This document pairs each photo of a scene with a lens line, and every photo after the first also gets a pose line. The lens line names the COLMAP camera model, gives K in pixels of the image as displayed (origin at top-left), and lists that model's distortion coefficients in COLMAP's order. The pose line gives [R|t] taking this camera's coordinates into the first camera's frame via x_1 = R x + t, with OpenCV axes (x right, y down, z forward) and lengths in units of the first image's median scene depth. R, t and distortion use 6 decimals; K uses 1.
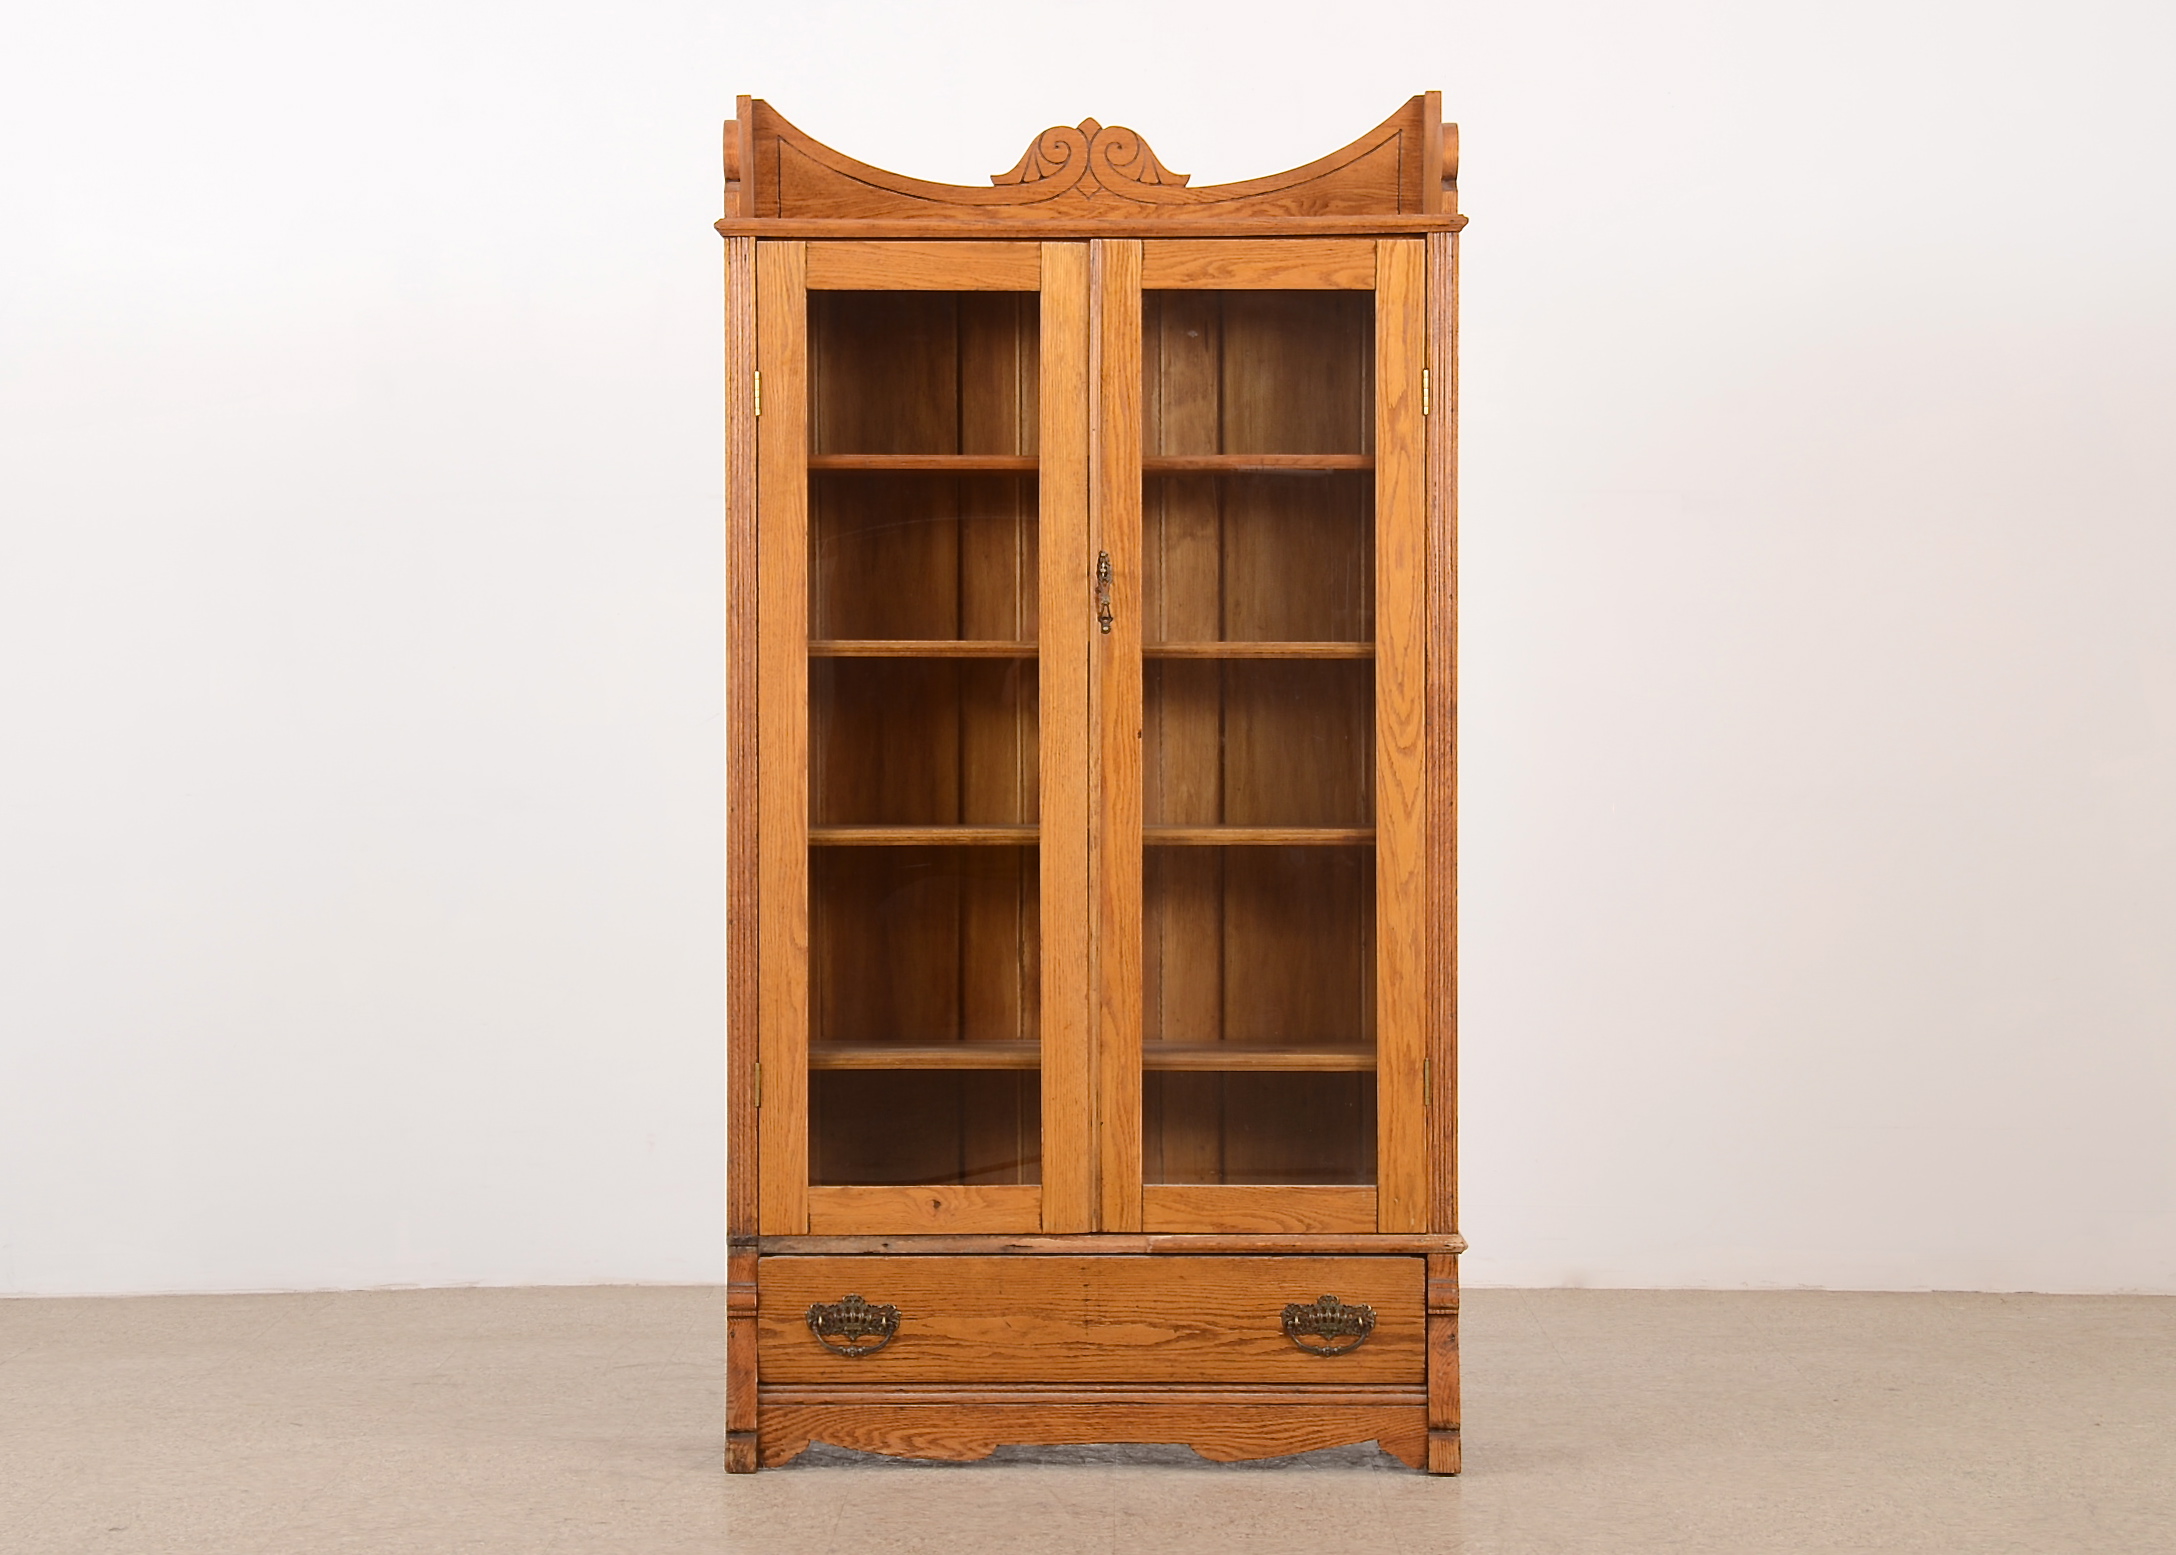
lens RADIAL K [[4494.5, 0, 1088.0], [0, 4494.5, 777.5], [0, 0, 1]] dist [0.378885, 0.008904]
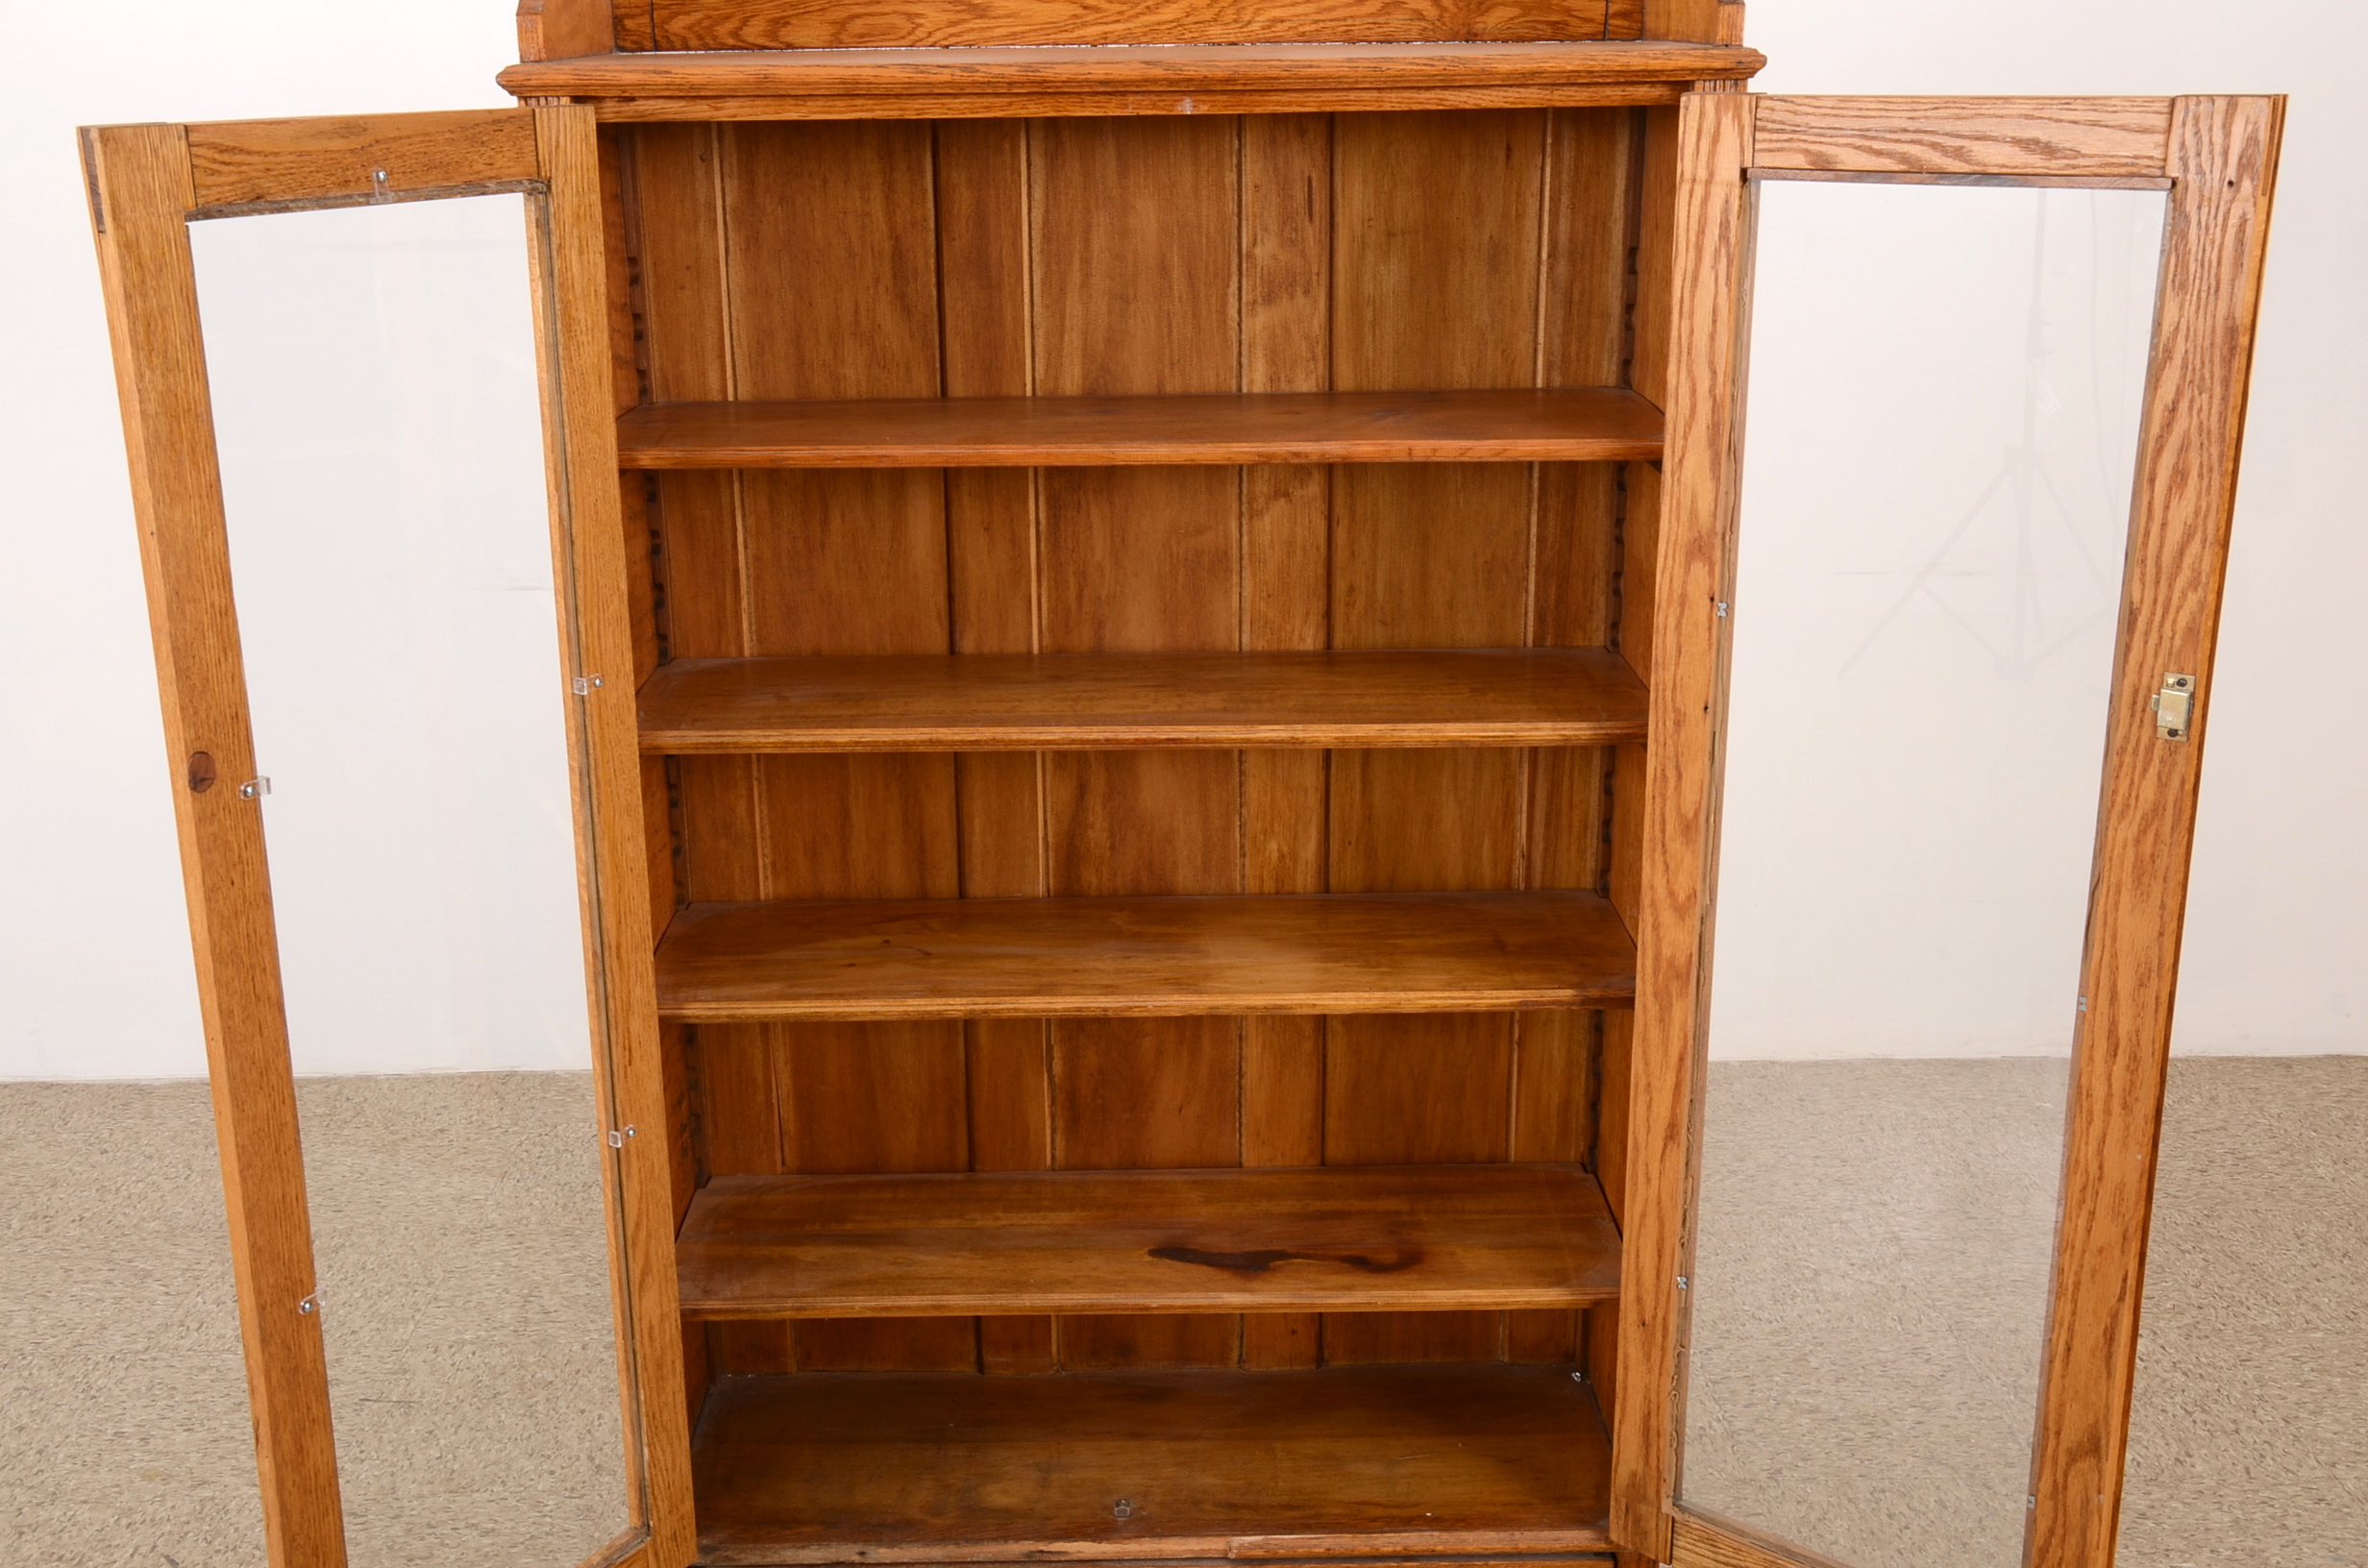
lens RADIAL K [[2499.8, 0, 1184.0], [0, 2499.8, 784.0], [0, 0, 1]] dist [-0.009283, -0.002502]
pose [[0.999840, -0.010146, 0.014733, 0.001542], [0.005697, 0.961315, 0.275394, -0.121833], [-0.016957, -0.275266, 0.961219, 0.653607]]
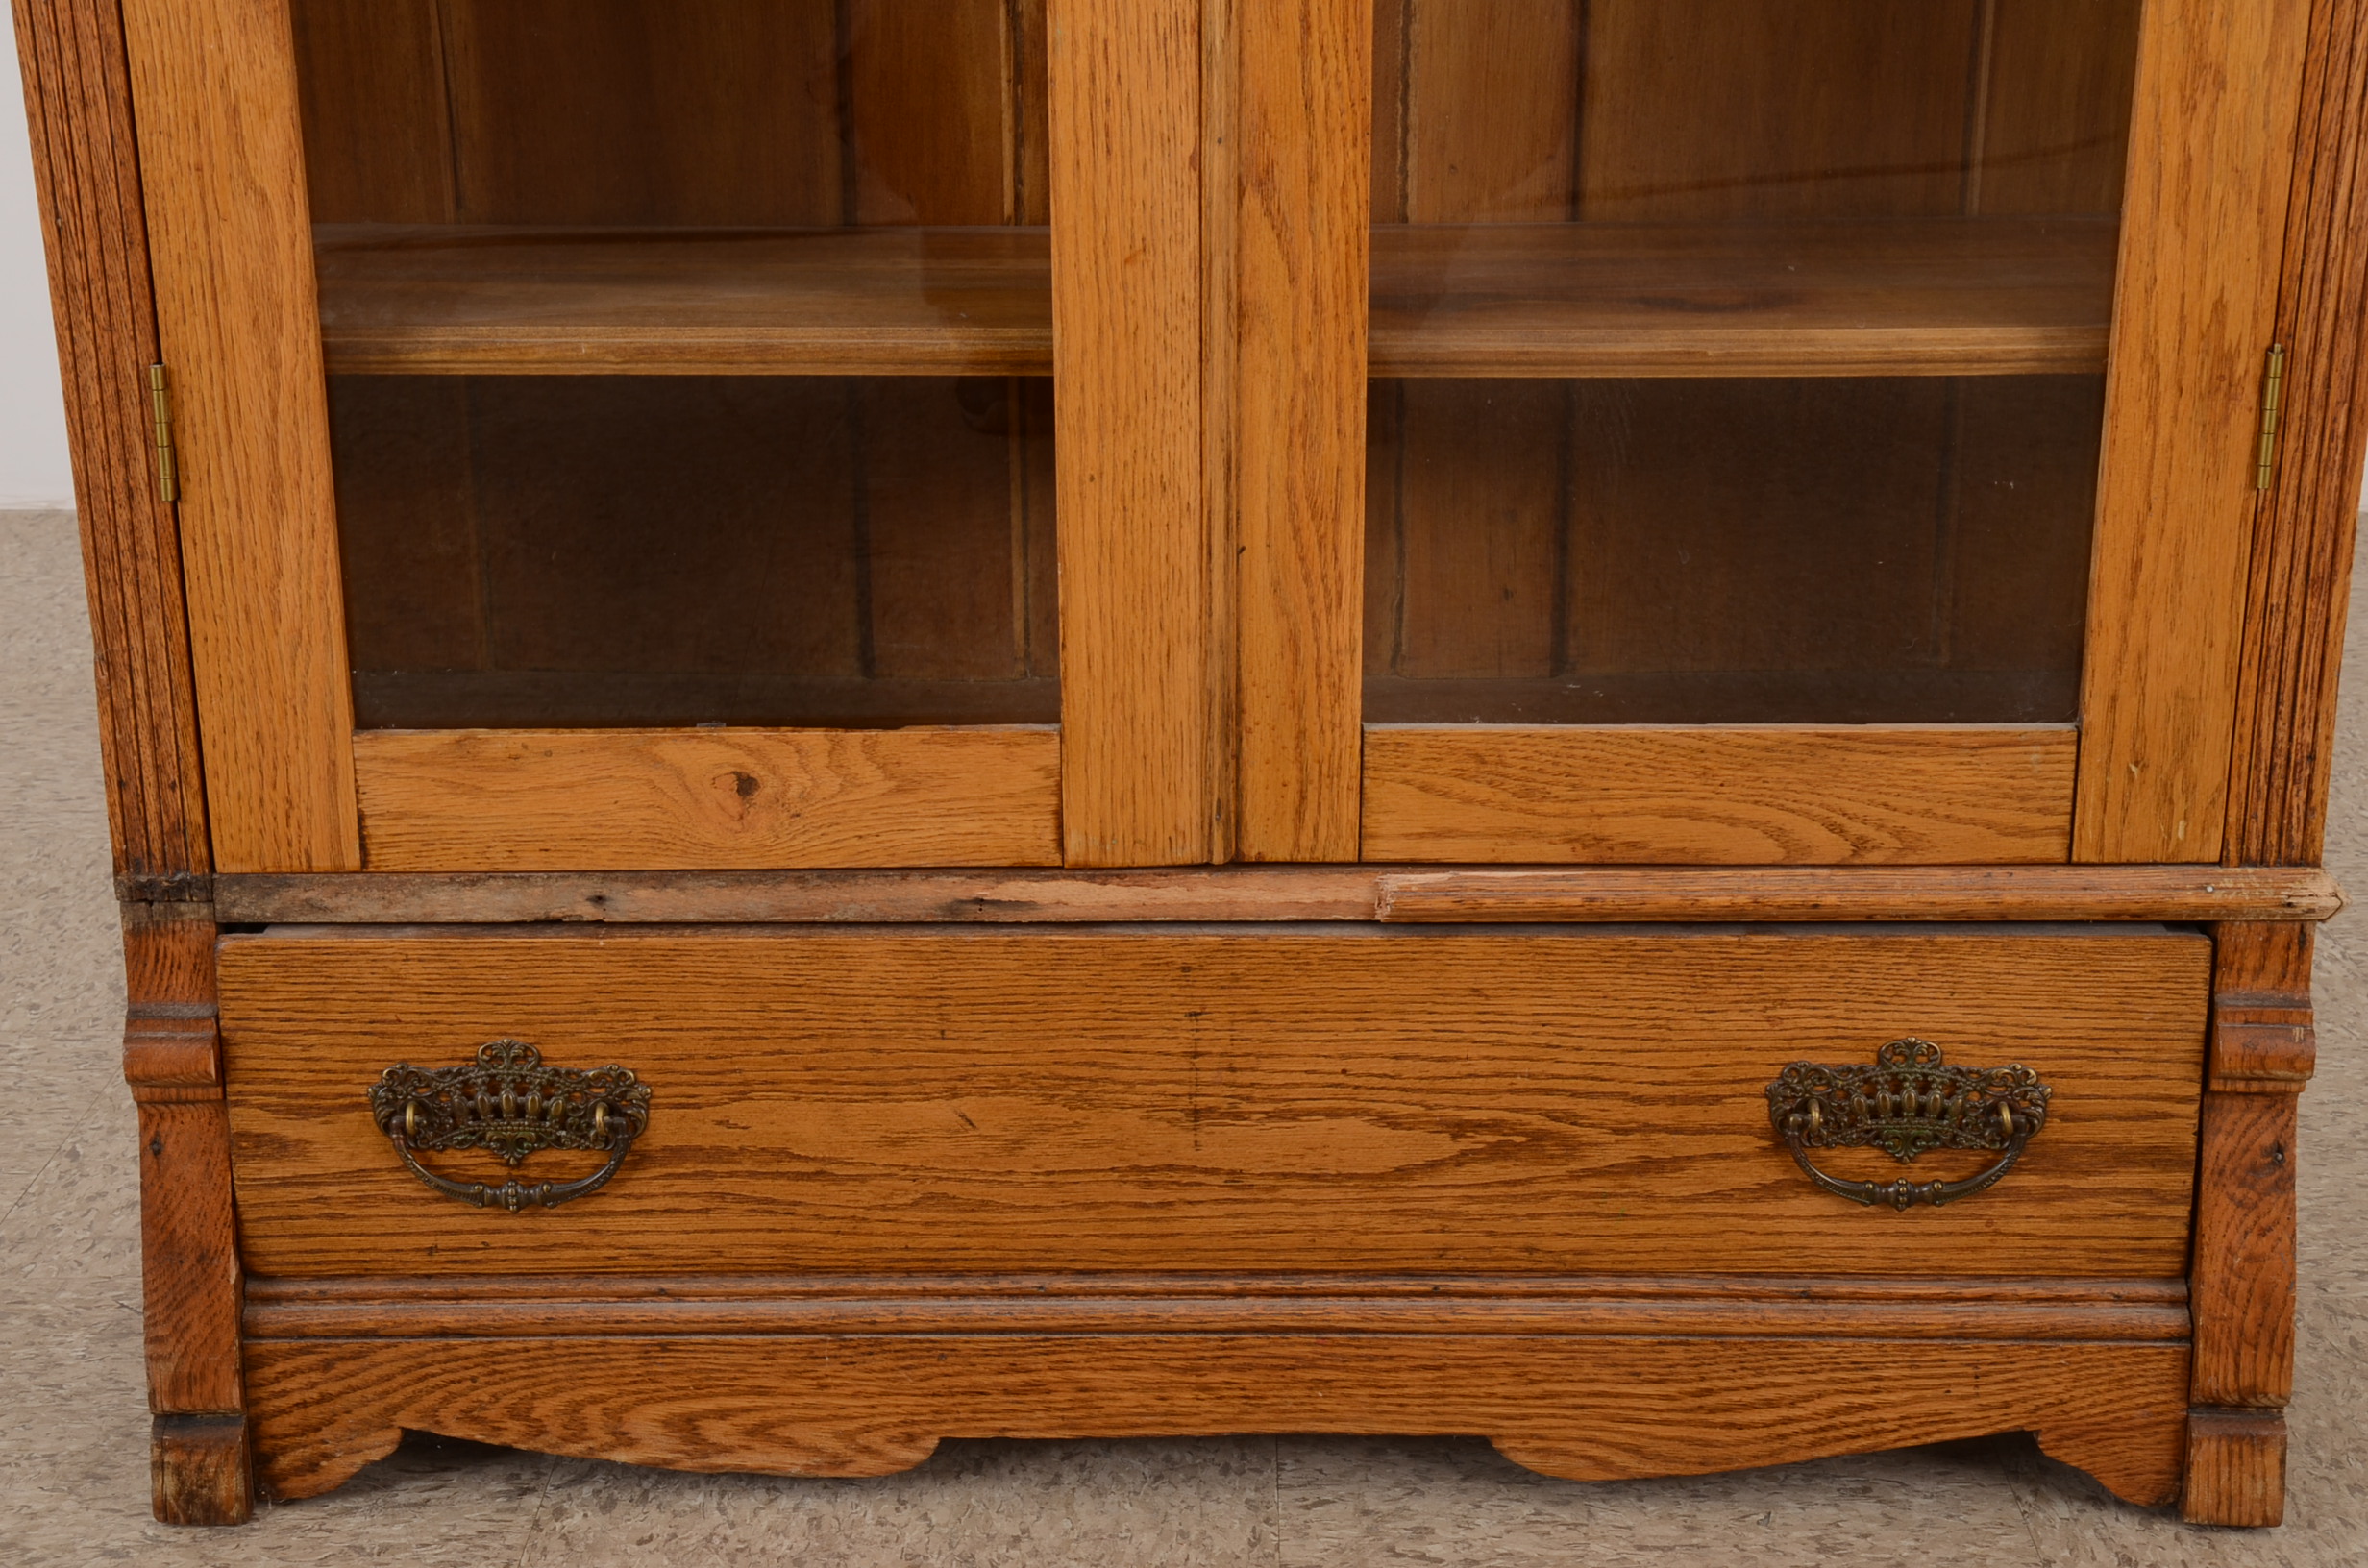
lens RADIAL K [[3767.6, 0, 1170.4], [0, 3767.6, 784.5], [0, 0, 1]] dist [0.148153, 0.539677]
pose [[0.999946, -0.000254, -0.010371, 0.000733], [0.003334, 0.954538, 0.298069, 0.011475], [0.009824, -0.298088, 0.954488, 0.734314]]
